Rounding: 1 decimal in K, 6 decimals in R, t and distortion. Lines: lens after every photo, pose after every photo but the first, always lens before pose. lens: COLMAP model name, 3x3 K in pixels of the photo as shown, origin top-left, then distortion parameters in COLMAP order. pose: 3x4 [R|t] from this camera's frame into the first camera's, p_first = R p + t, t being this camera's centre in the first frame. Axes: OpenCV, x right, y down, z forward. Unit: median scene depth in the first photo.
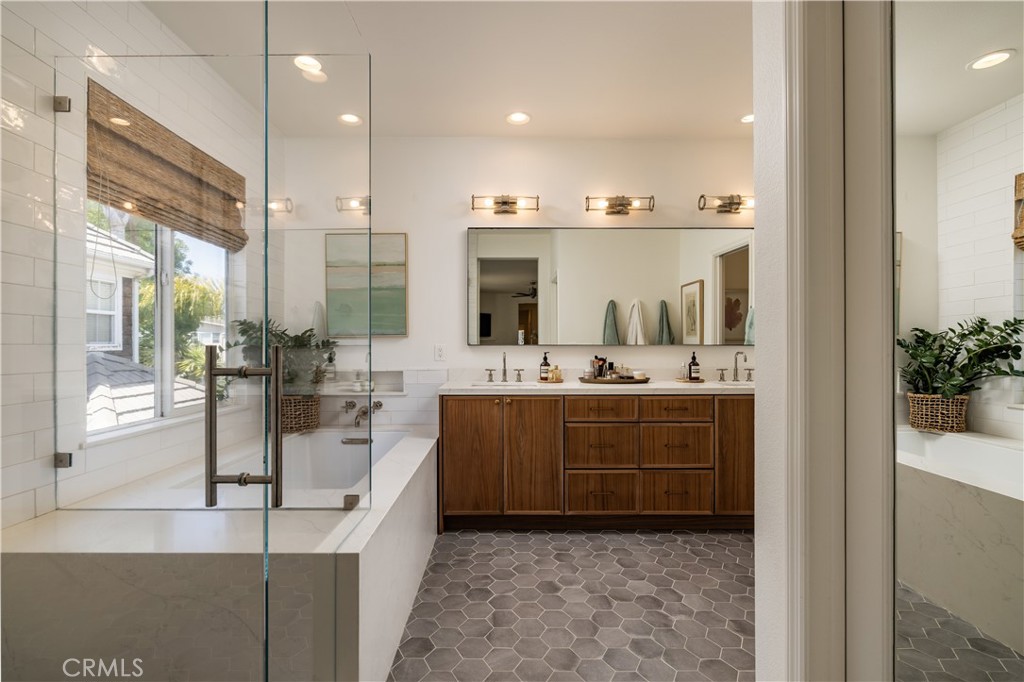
lens RADIAL K [[461.3, 0, 516.6], [0, 461.3, 344.2], [0, 0, 1]] dist [-0.019429, 0.000033]
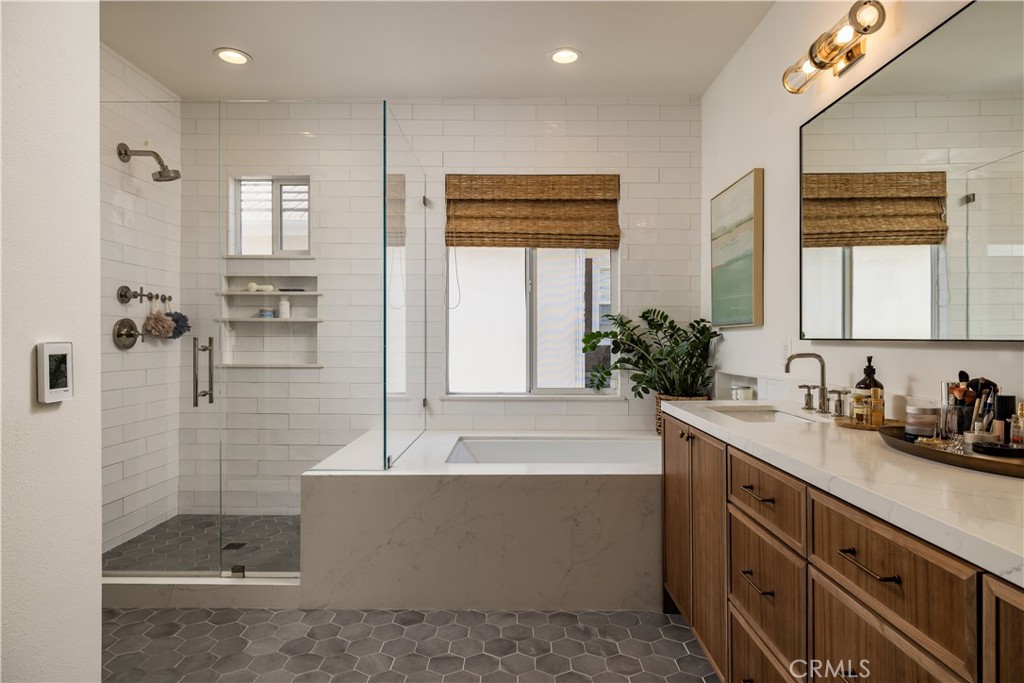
lens RADIAL K [[590.9, 0, 512.6], [0, 590.9, 346.3], [0, 0, 1]] dist [-0.000896, -0.000132]
pose [[-0.026712, 0.014061, -0.999544, 0.715240], [0.006279, 0.999884, 0.013898, -0.001852], [0.999623, -0.005905, -0.026797, 0.785645]]
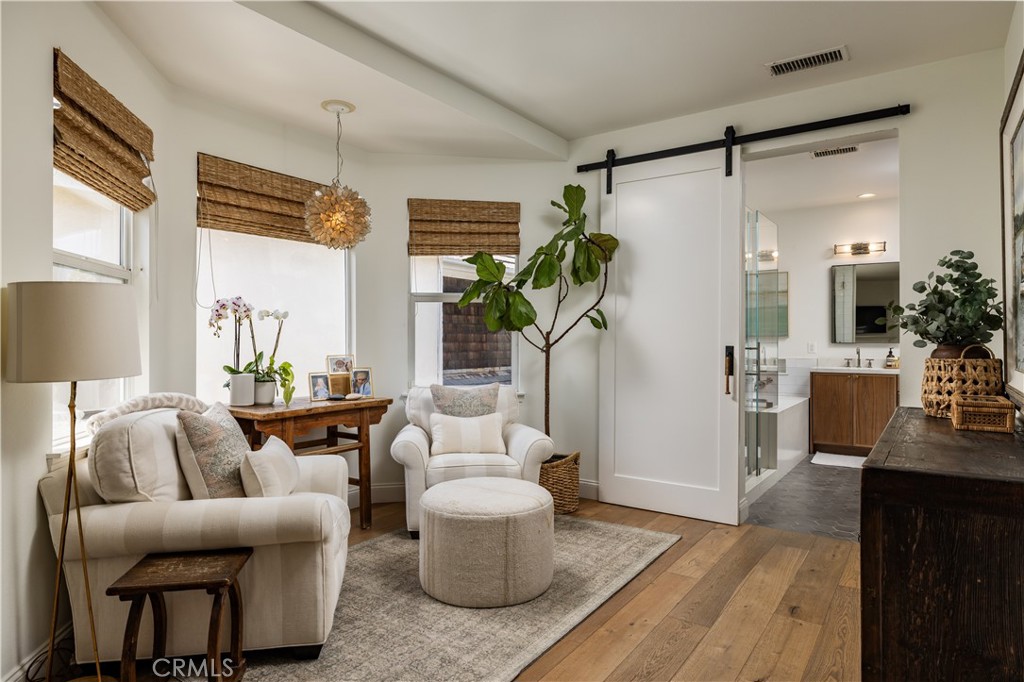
lens RADIAL K [[602.3, 0, 512.1], [0, 602.3, 338.8], [0, 0, 1]] dist [0.004952, -0.001548]
pose [[0.810574, 0.004154, -0.585621, 0.242515], [-0.001775, 0.999988, 0.004637, -0.020673], [0.585633, -0.002719, 0.810572, -1.449109]]
